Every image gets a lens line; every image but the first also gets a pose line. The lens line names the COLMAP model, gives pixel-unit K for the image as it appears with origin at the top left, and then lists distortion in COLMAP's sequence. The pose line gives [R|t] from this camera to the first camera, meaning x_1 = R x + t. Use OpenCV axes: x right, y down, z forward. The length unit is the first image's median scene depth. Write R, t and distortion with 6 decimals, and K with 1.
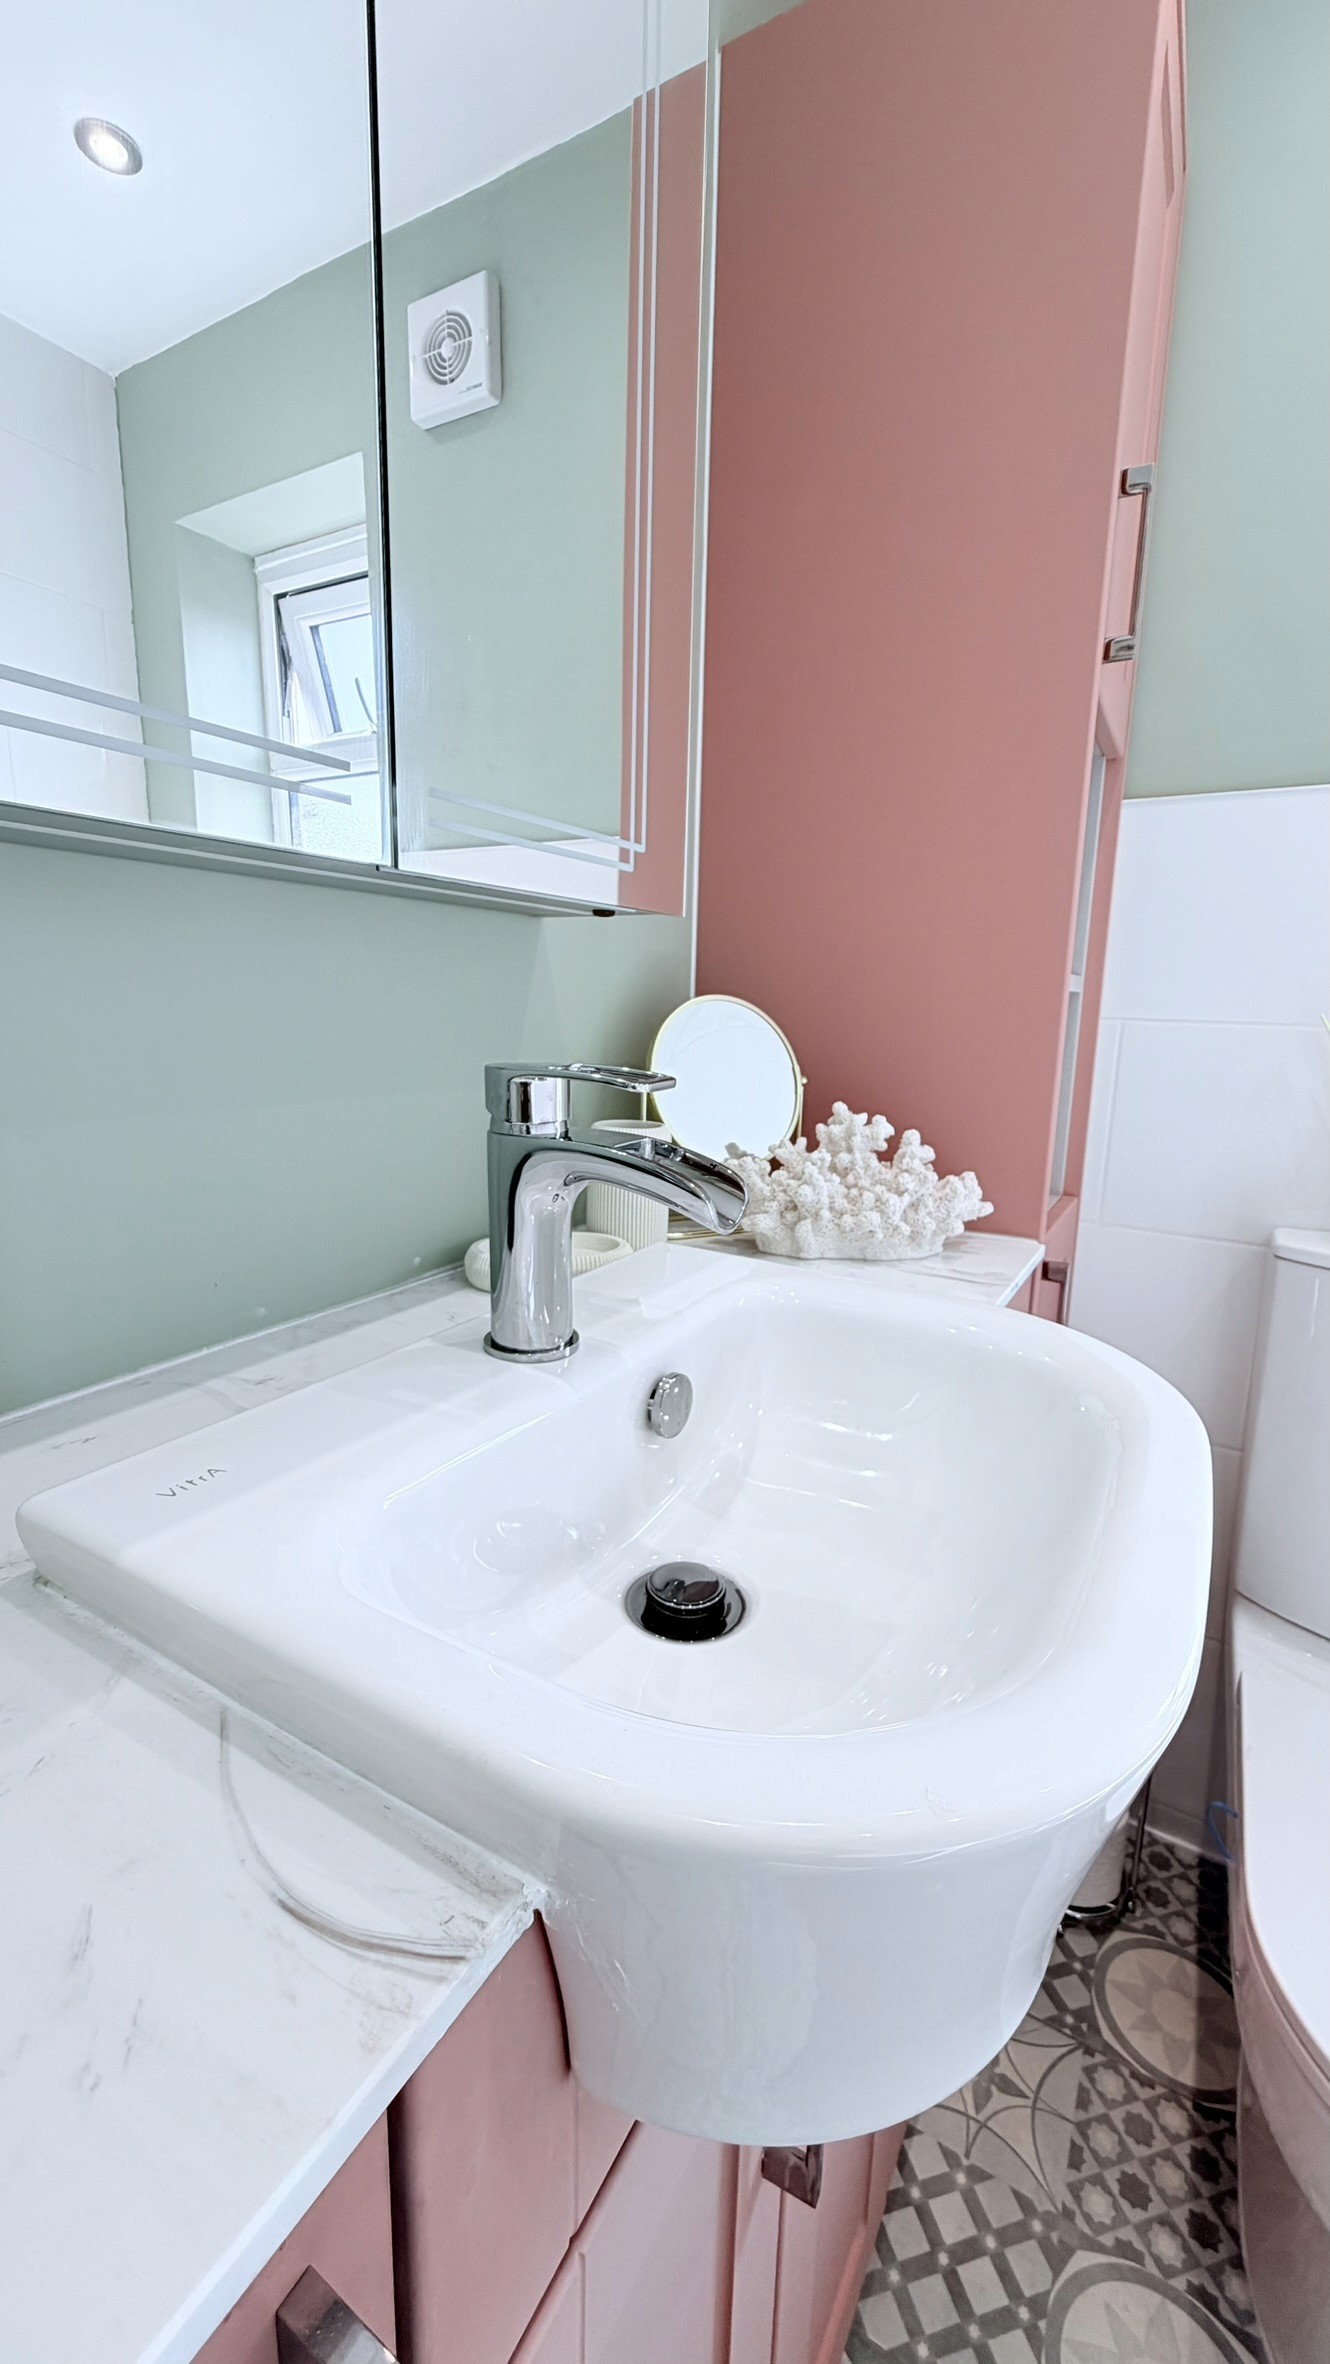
lens RADIAL K [[940.6, 0, 665.3], [0, 940.6, 1174.9], [0, 0, 1]] dist [0.000705, 0.000103]
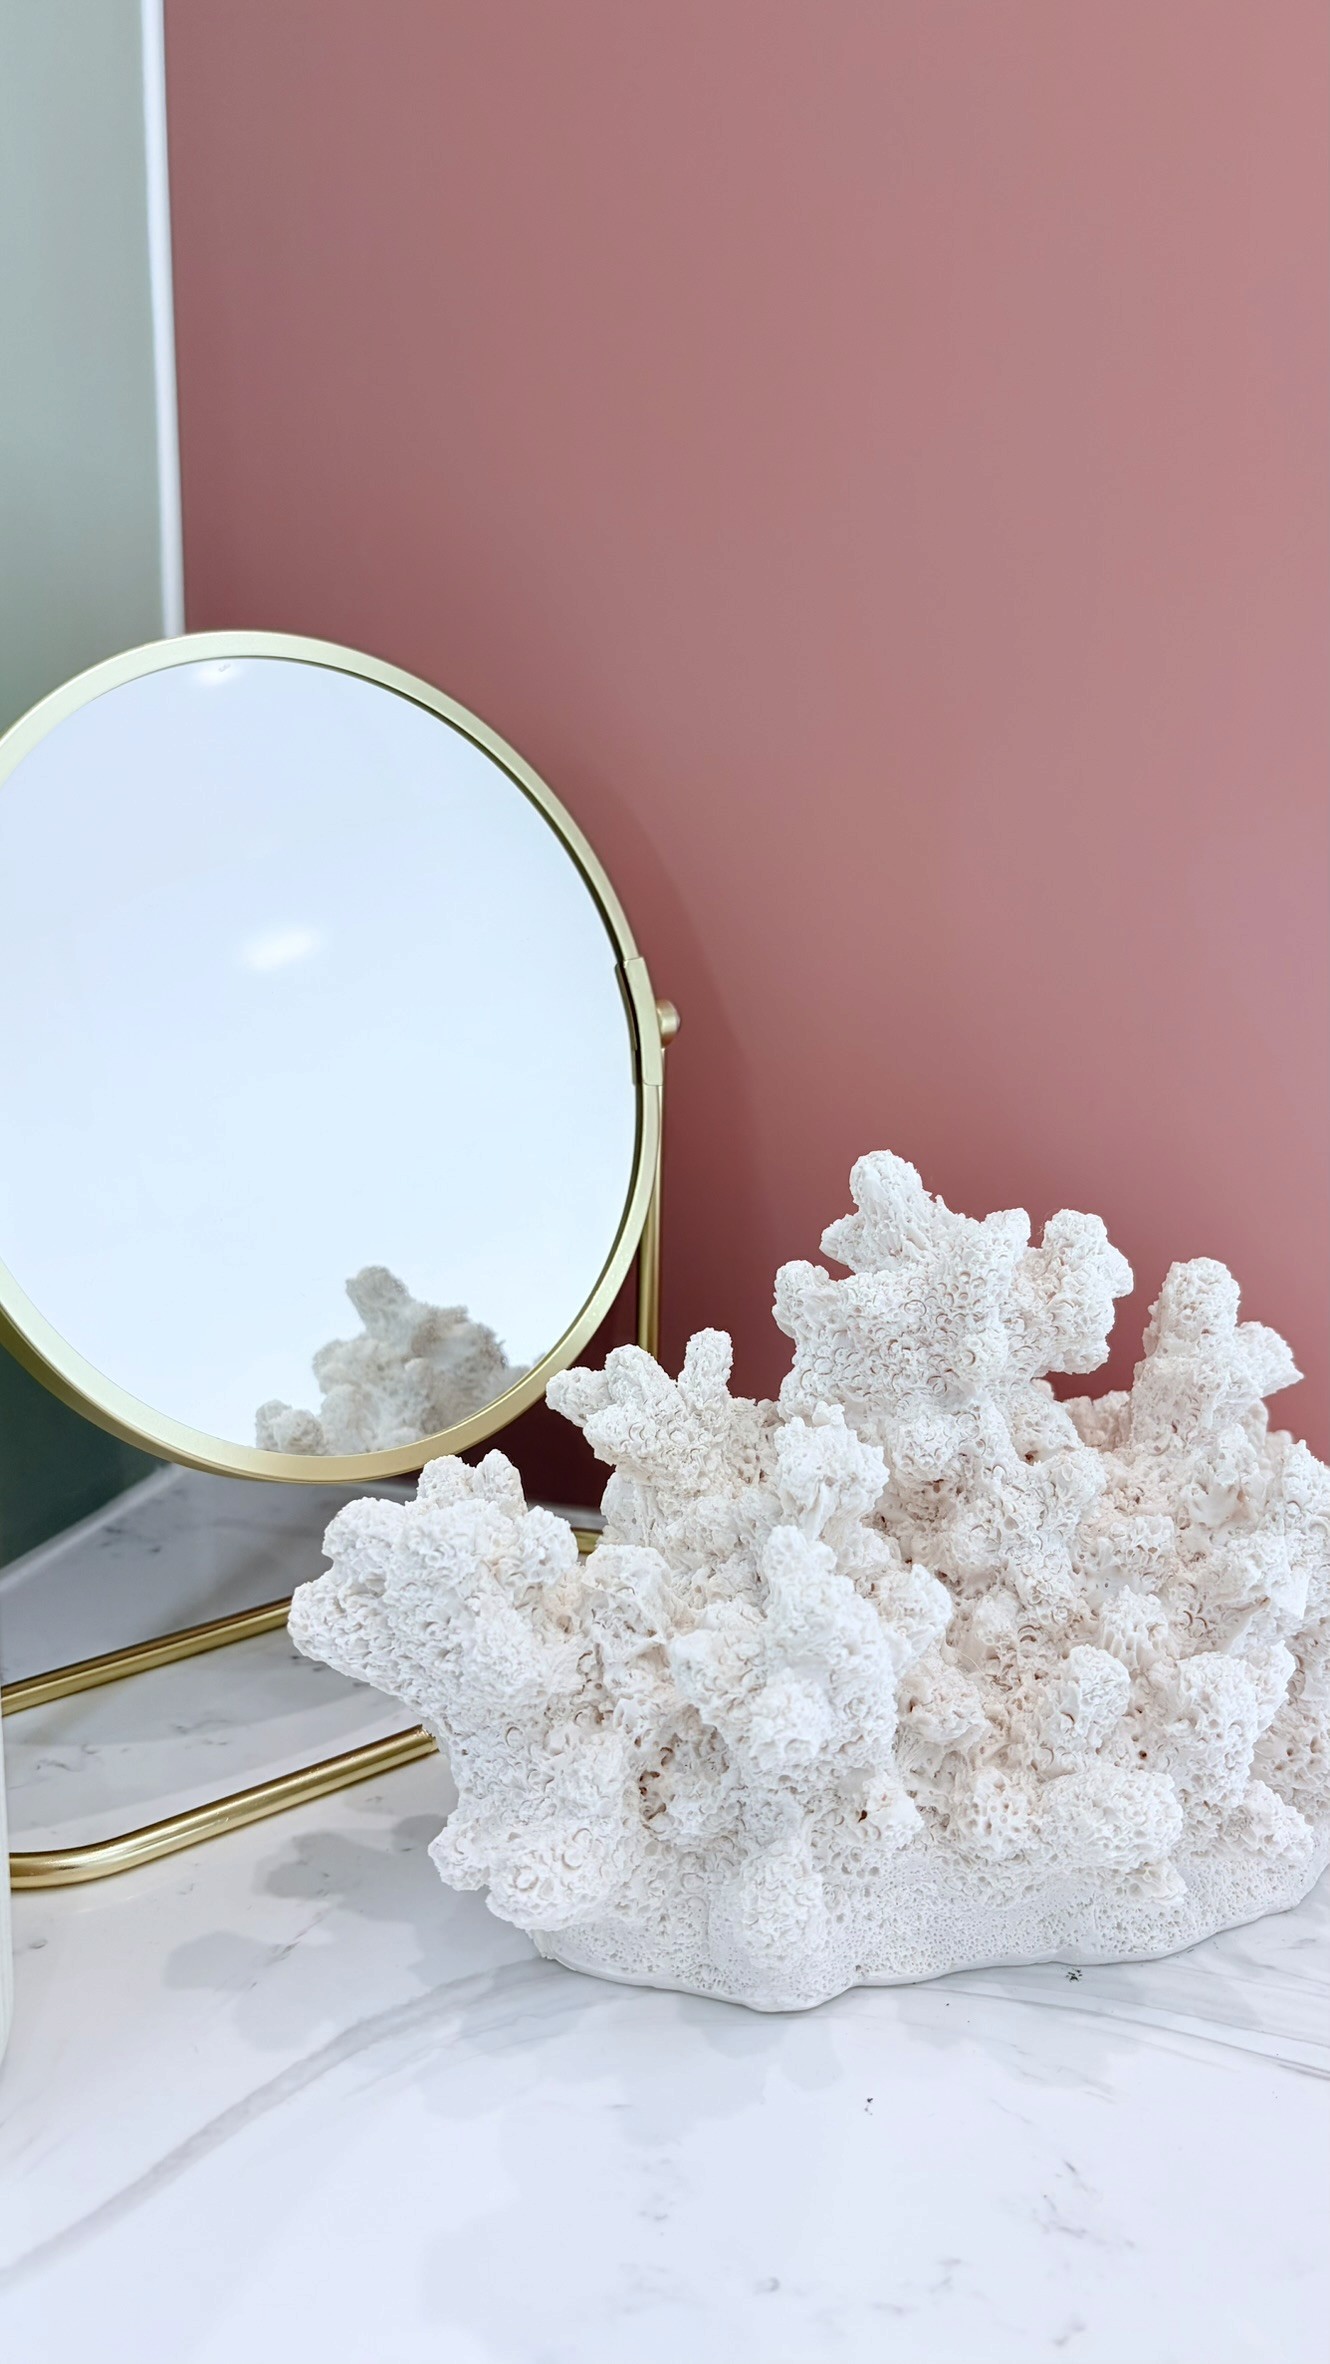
lens RADIAL K [[1851.0, 0, 659.6], [0, 1851.0, 1188.8], [0, 0, 1]] dist [-0.008626, -0.000245]
pose [[0.976088, -0.053743, 0.210628, 0.054121], [0.043609, 0.997670, 0.052472, -0.093976], [-0.212957, -0.042032, 0.976157, 0.631375]]
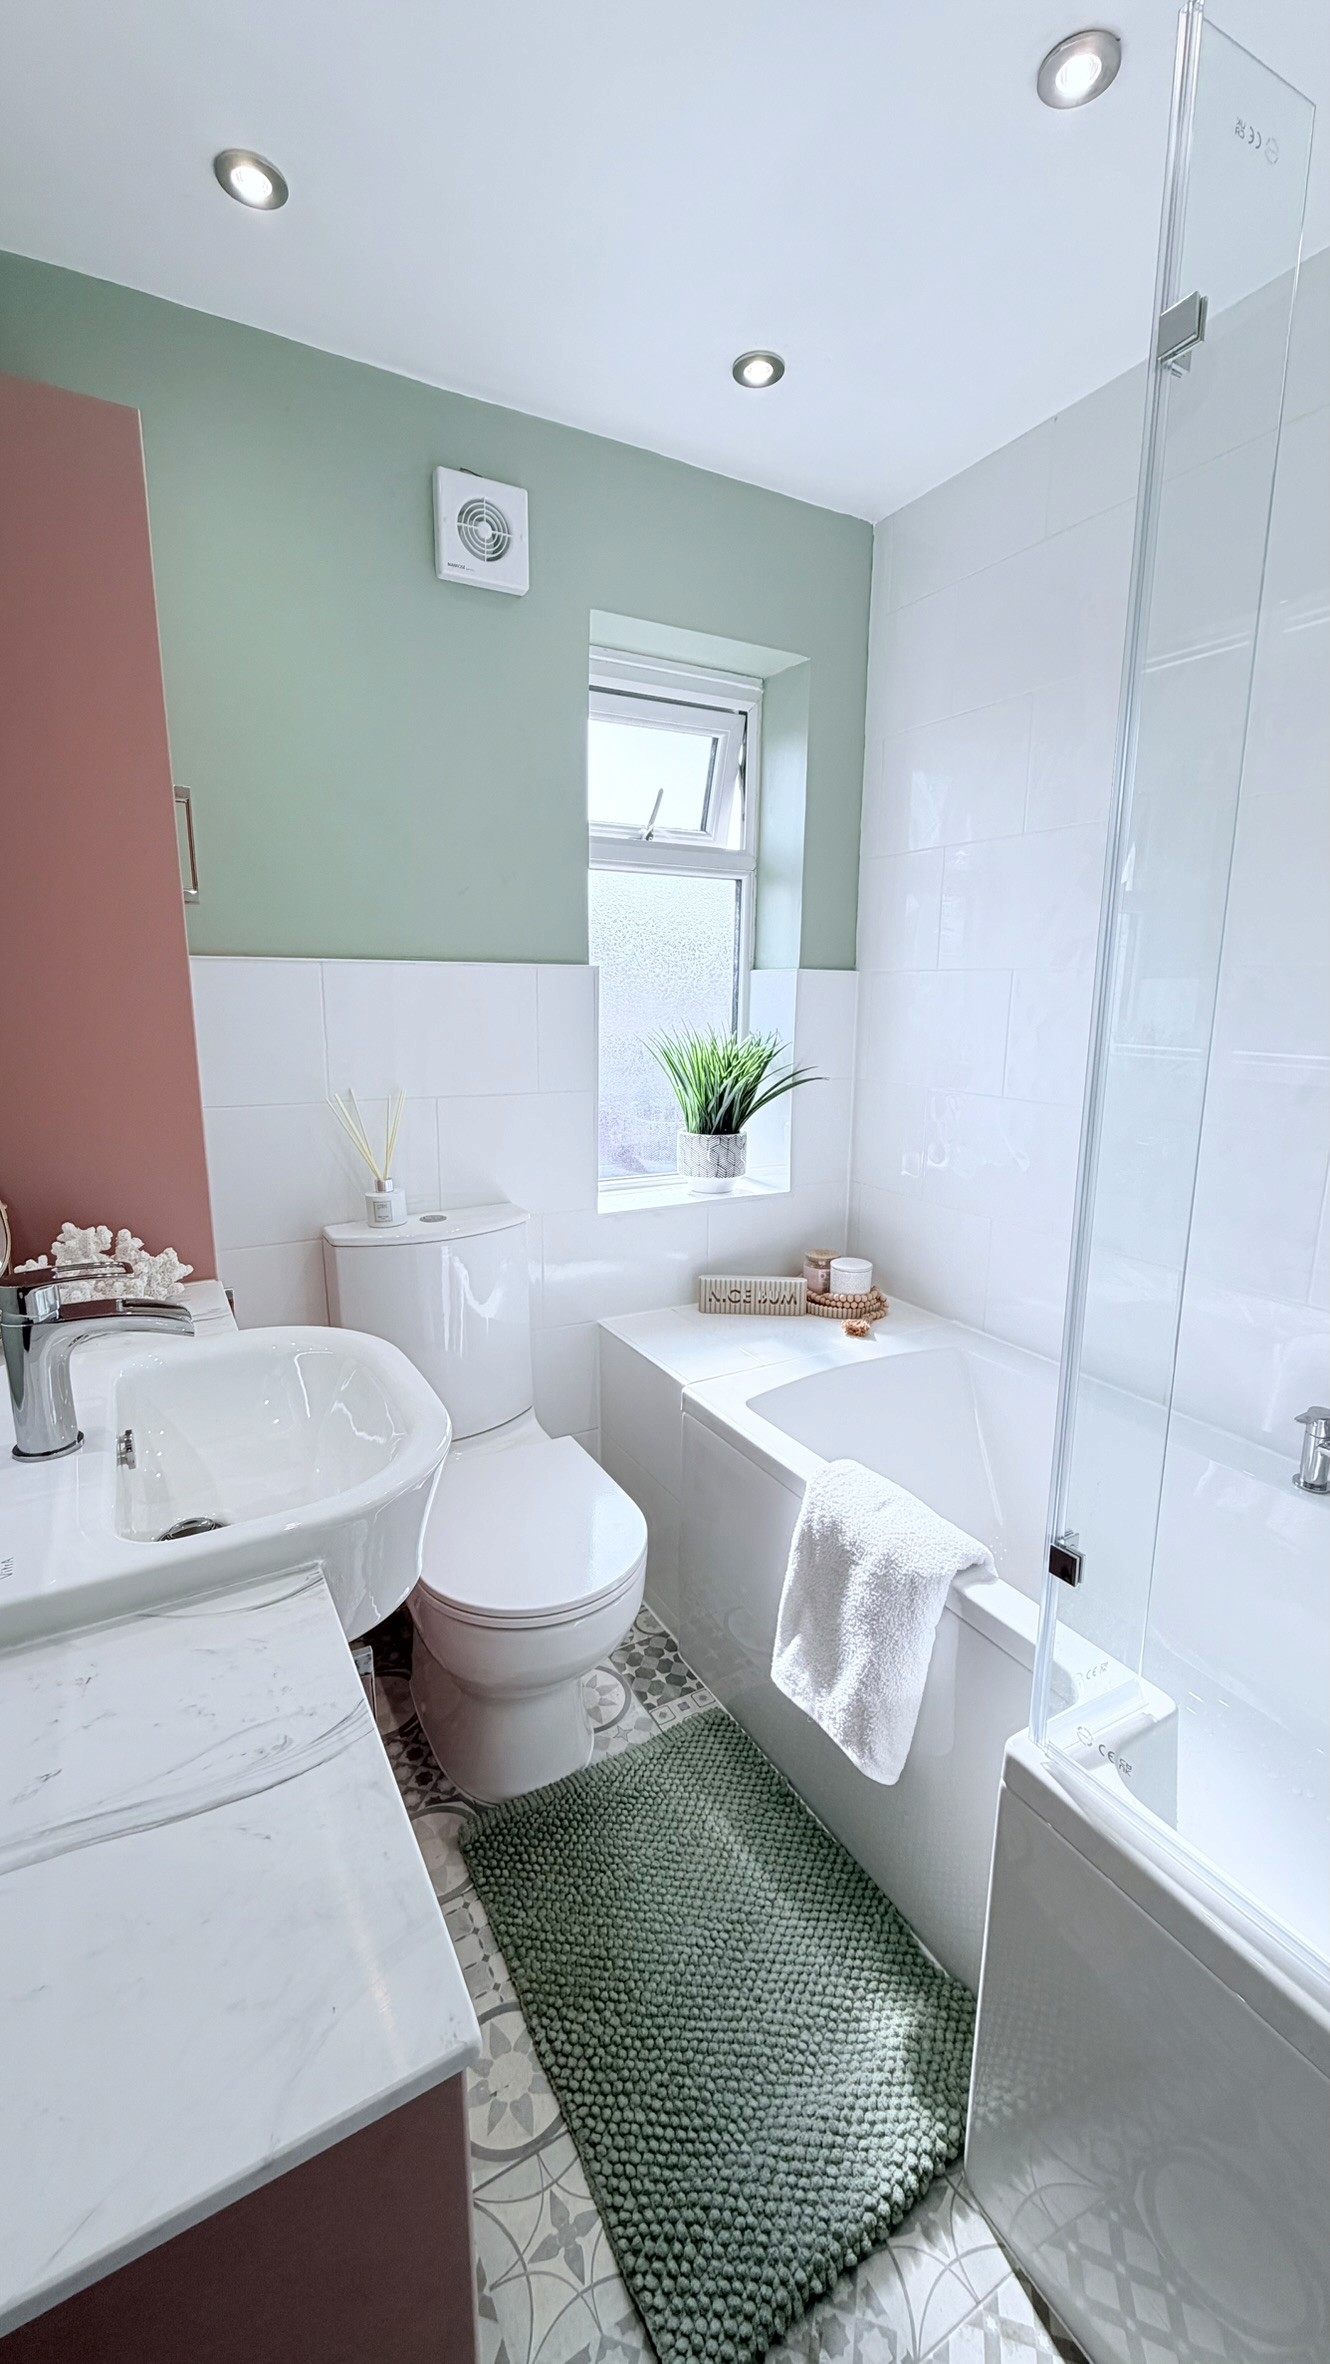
lens RADIAL K [[940.6, 0, 667.8], [0, 940.6, 1172.0], [0, 0, 1]] dist [0.000705, 0.000103]
pose [[0.495703, -0.188816, 0.847719, -0.524475], [0.161687, 0.979080, 0.123529, -0.178641], [-0.853309, 0.075832, 0.515862, -0.437782]]
